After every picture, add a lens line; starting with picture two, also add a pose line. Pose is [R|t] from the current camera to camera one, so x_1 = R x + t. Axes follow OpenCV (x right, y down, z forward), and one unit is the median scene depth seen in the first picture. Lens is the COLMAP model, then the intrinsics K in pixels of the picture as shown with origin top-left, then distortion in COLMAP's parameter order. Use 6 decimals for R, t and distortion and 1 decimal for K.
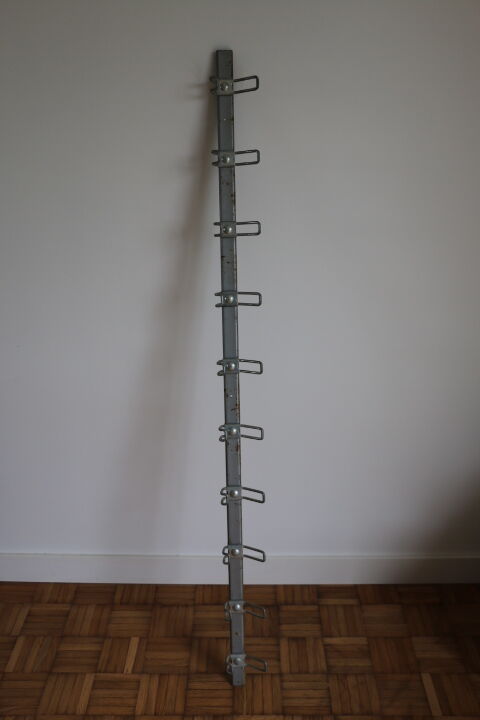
lens RADIAL K [[663.7, 0, 240.0], [0, 663.7, 360.0], [0, 0, 1]] dist [-0.121204, 0.155992]
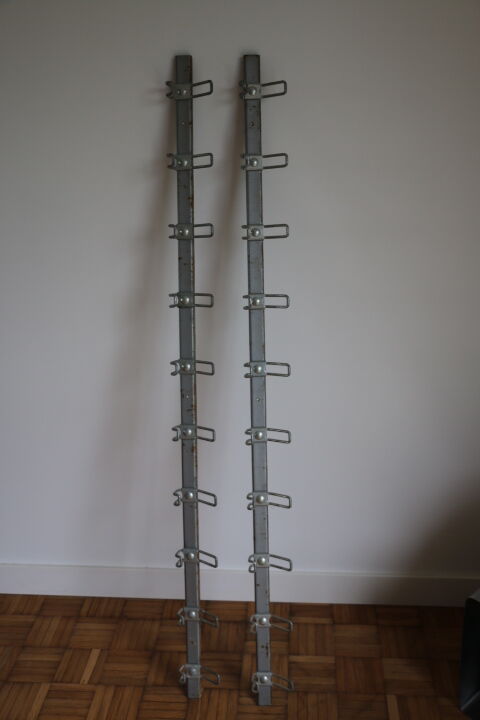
lens RADIAL K [[739.5, 0, 240.0], [0, 739.5, 360.0], [0, 0, 1]] dist [-0.077850, 0.182186]
pose [[0.997469, 0.006181, -0.070827, 0.129871], [-0.009454, 0.998898, -0.045966, 0.043979], [0.070465, 0.046519, 0.996429, -0.096968]]
